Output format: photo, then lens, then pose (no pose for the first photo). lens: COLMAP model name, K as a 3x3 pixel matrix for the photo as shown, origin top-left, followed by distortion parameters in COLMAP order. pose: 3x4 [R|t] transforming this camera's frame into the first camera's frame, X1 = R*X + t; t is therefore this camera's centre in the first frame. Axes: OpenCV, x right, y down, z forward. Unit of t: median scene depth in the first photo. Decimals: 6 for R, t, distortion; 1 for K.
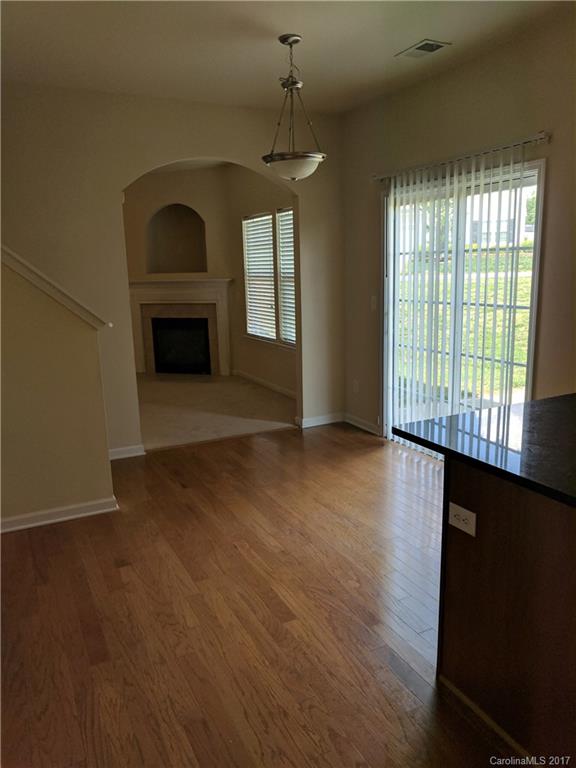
lens RADIAL K [[587.2, 0, 289.9], [0, 587.2, 392.4], [0, 0, 1]] dist [-0.000130, -0.000530]
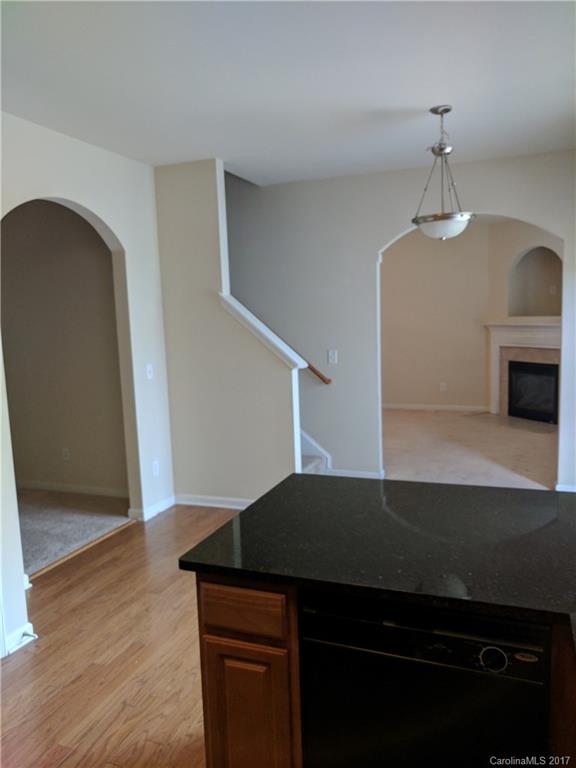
lens RADIAL K [[587.2, 0, 289.9], [0, 587.2, 392.4], [0, 0, 1]] dist [-0.000130, -0.000530]
pose [[0.676546, 0.102274, -0.729263, 0.274161], [-0.144295, 0.989523, 0.004910, -0.027284], [0.722125, 0.101907, 0.684215, 0.056810]]
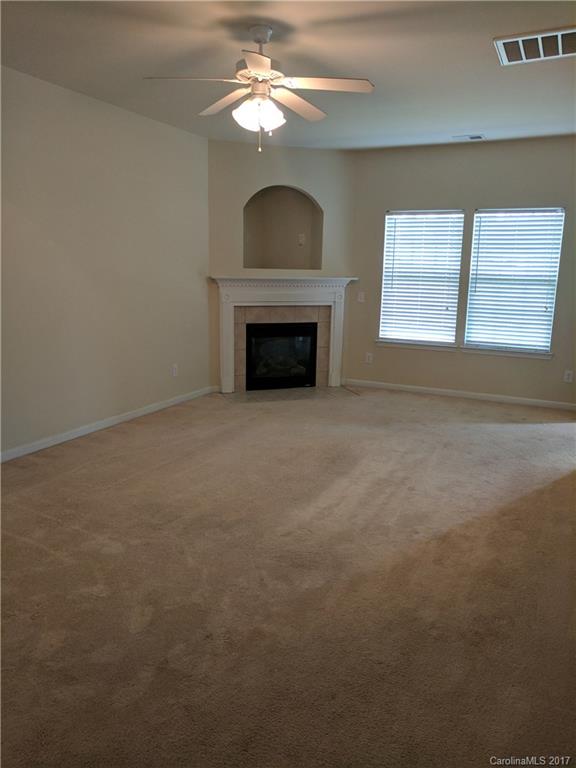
lens RADIAL K [[587.2, 0, 289.9], [0, 587.2, 392.4], [0, 0, 1]] dist [-0.000130, -0.000530]
pose [[0.799120, -0.090453, 0.594328, -0.751082], [0.093119, 0.995308, 0.026274, -0.053232], [-0.593916, 0.034347, 0.803794, 0.351673]]
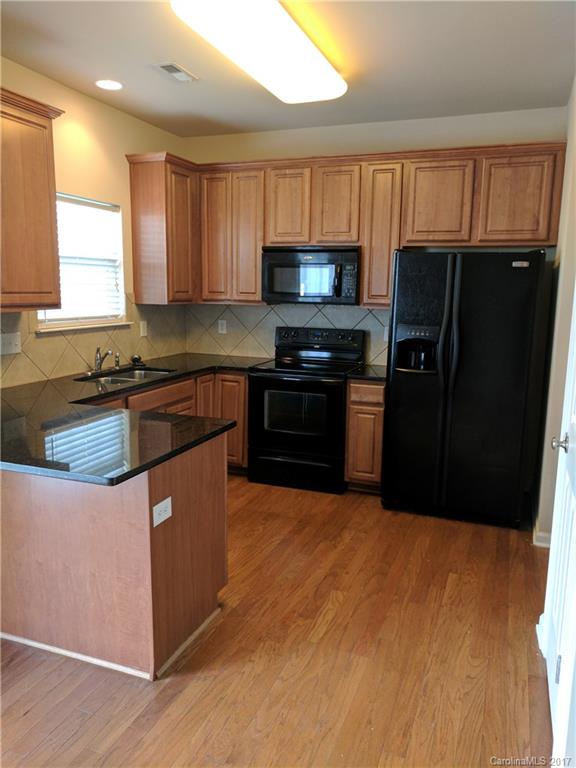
lens RADIAL K [[587.2, 0, 289.9], [0, 587.2, 392.4], [0, 0, 1]] dist [-0.000130, -0.000530]
pose [[-0.678323, -0.107586, 0.726844, -0.174686], [0.160547, 0.943617, 0.289502, -0.075954], [-0.717009, 0.313069, -0.622805, 0.368477]]
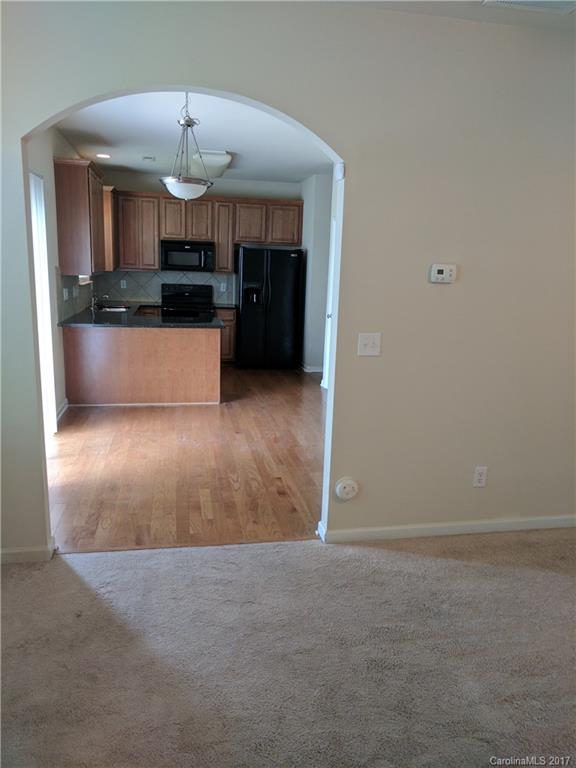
lens RADIAL K [[587.2, 0, 289.9], [0, 587.2, 392.4], [0, 0, 1]] dist [-0.000130, -0.000530]
pose [[-0.963056, -0.058829, 0.262797, -0.249507], [0.053650, 0.914374, 0.401299, -0.216485], [-0.263903, 0.400573, -0.877438, 0.994998]]
